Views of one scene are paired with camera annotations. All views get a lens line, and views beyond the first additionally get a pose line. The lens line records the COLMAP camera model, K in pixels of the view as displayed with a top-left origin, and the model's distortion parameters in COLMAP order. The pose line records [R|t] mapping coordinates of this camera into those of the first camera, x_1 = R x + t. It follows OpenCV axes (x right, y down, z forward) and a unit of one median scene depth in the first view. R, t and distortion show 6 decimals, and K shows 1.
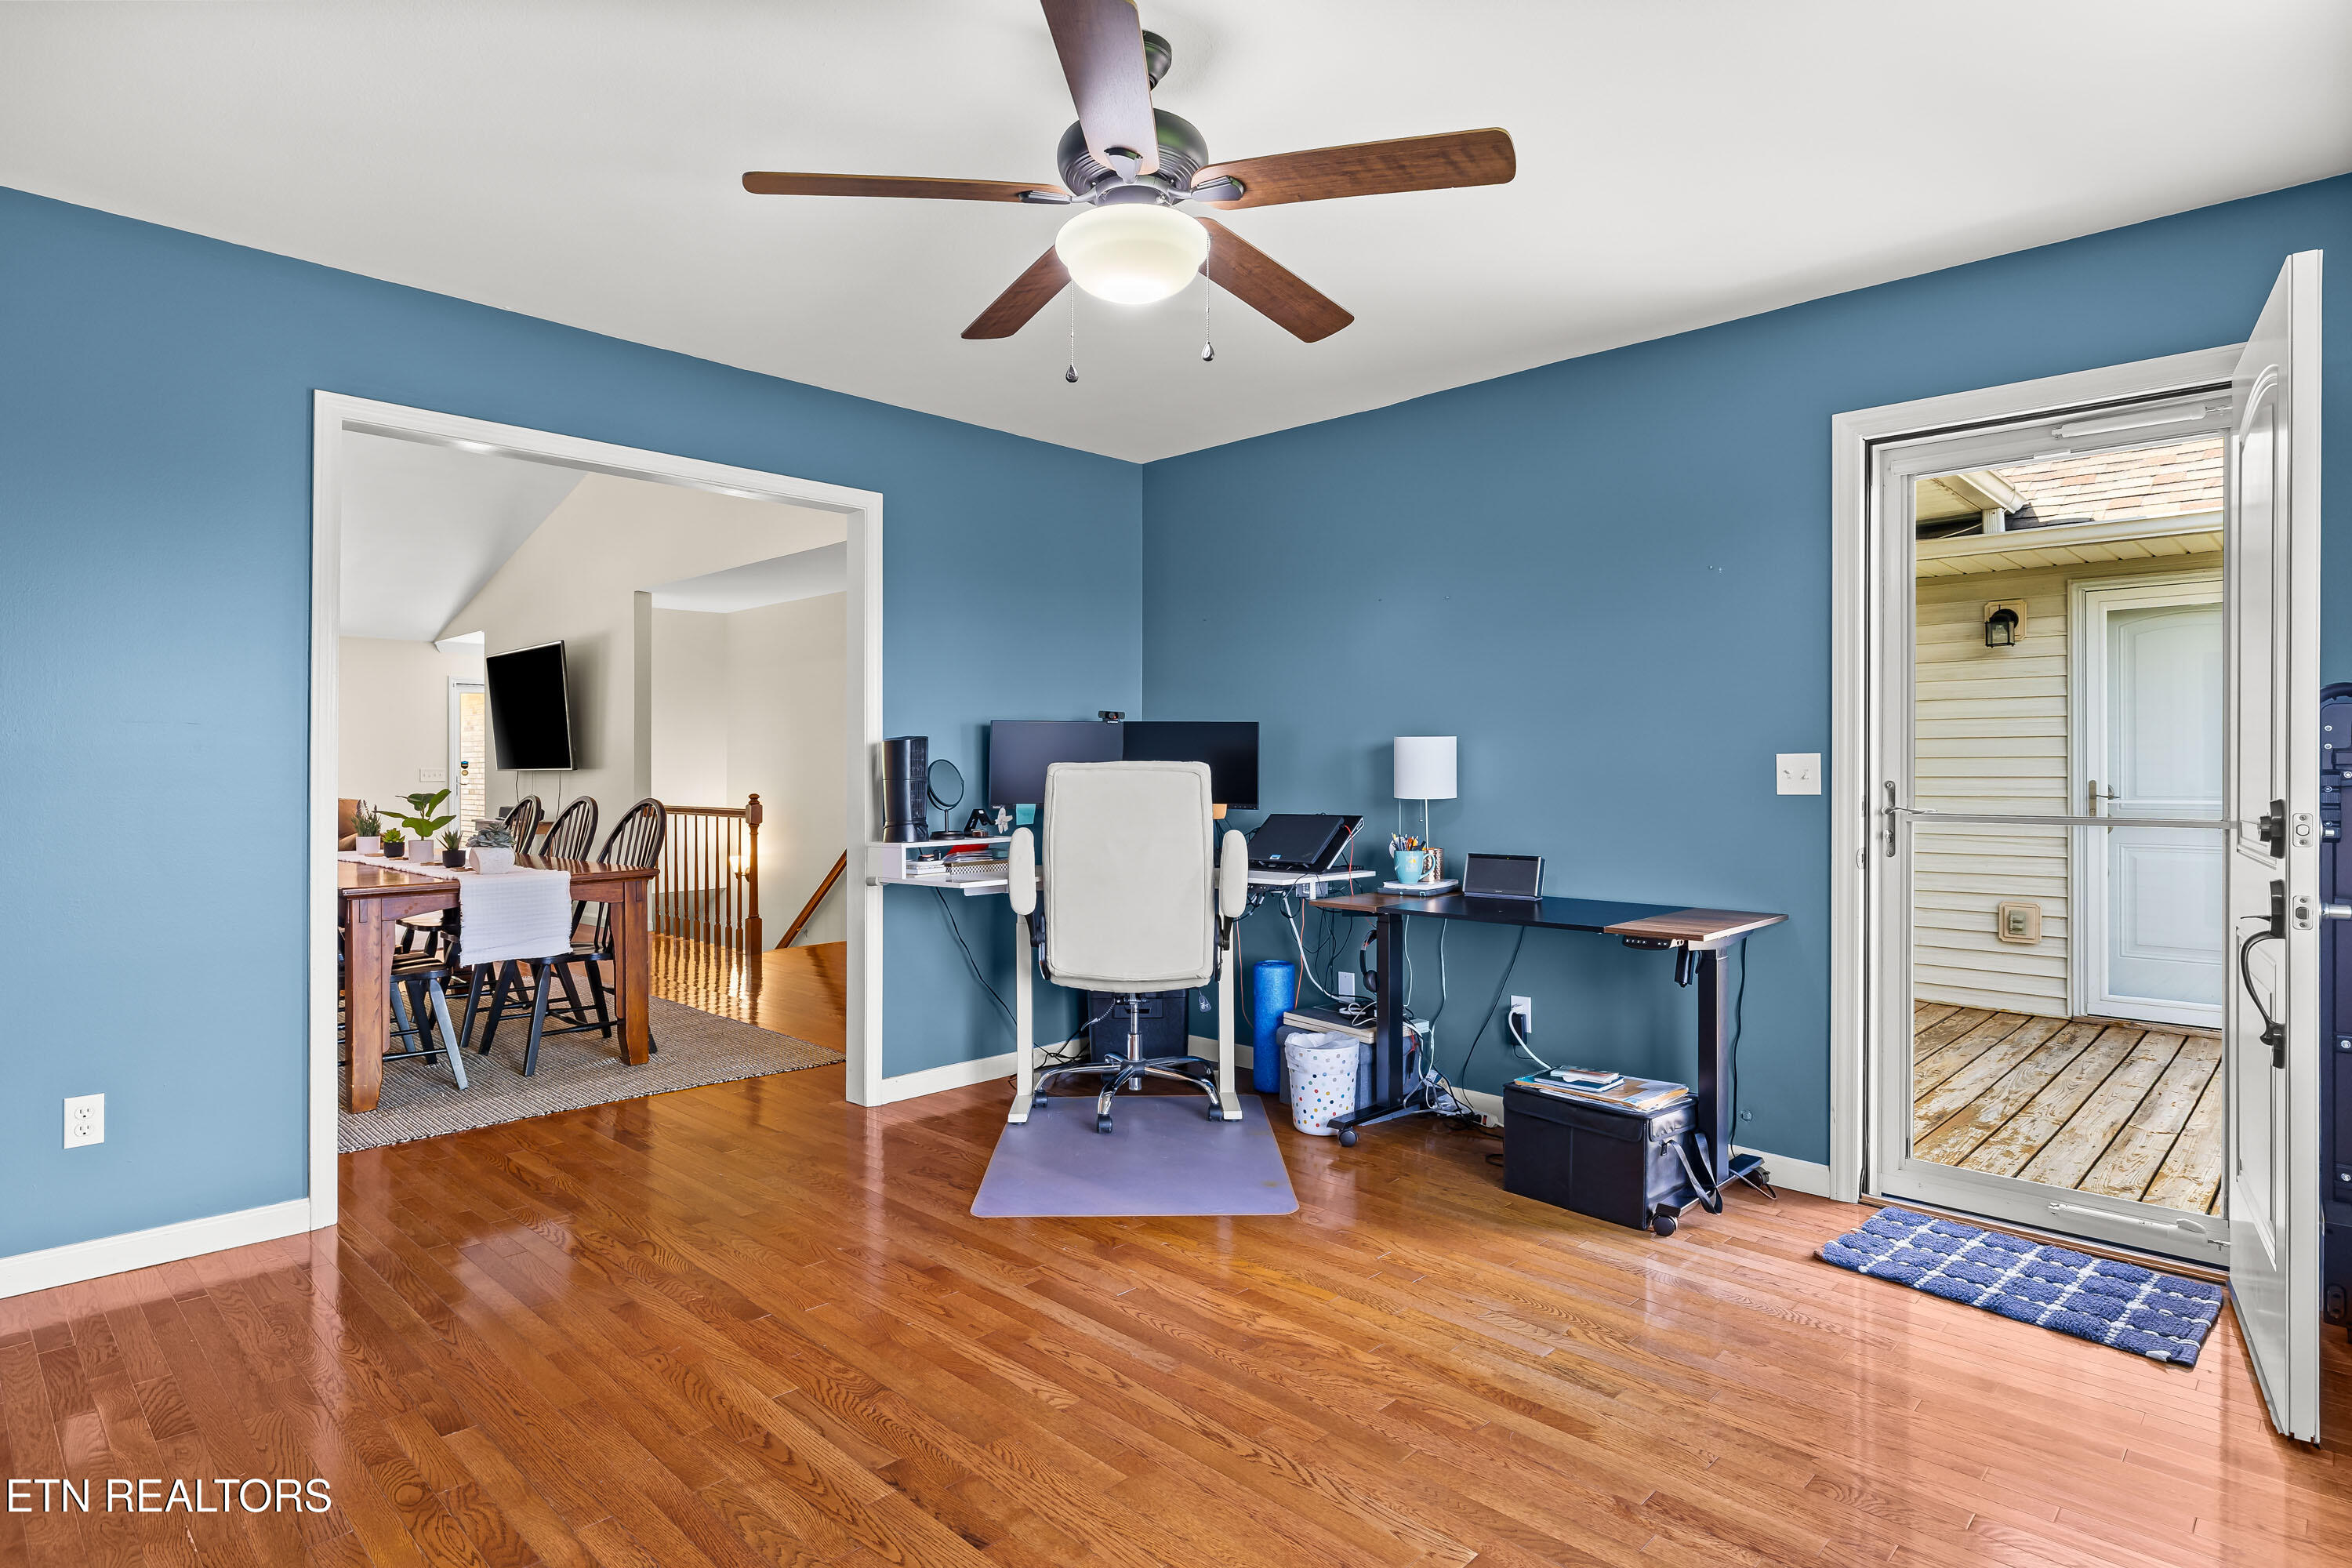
lens RADIAL K [[1264.5, 0, 1185.9], [0, 1264.5, 773.1], [0, 0, 1]] dist [-0.008868, -0.000436]
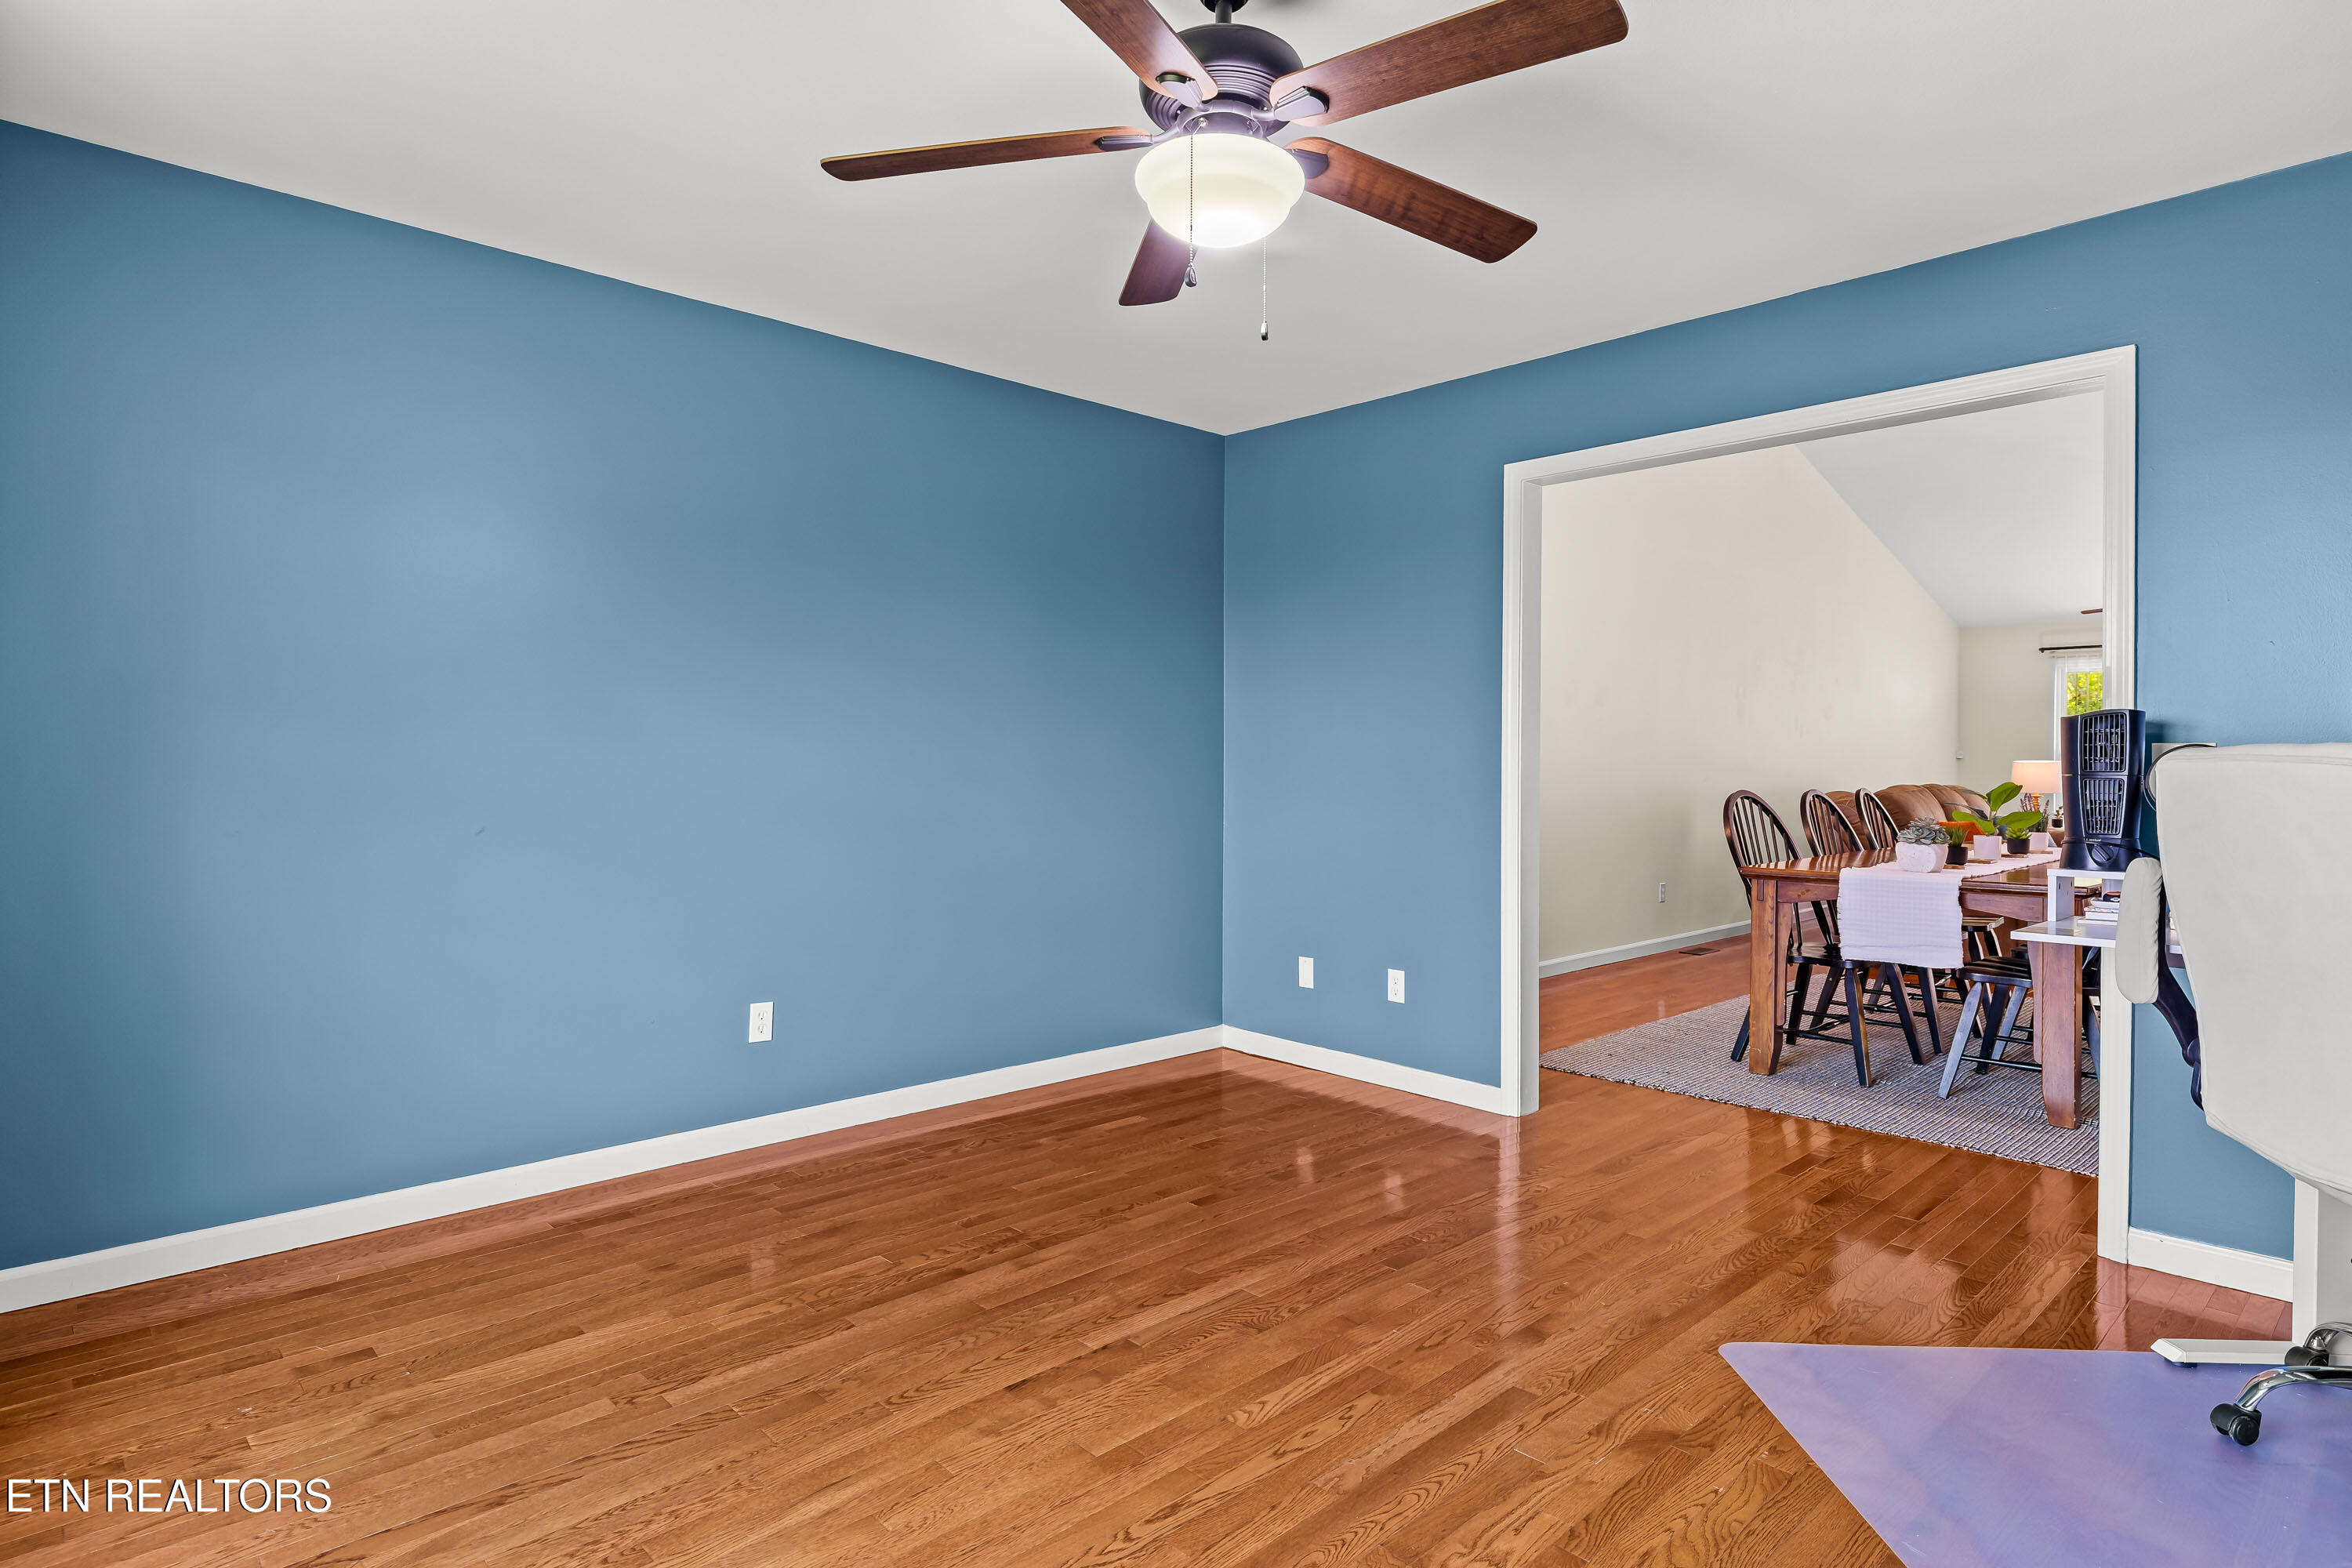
lens RADIAL K [[1264.5, 0, 1160.9], [0, 1264.5, 786.0], [0, 0, 1]] dist [-0.008868, -0.000436]
pose [[-0.071437, 0.020237, -0.997240, 0.750349], [-0.004982, 0.999774, 0.020645, -0.001486], [0.997433, 0.006443, -0.071320, 0.883967]]
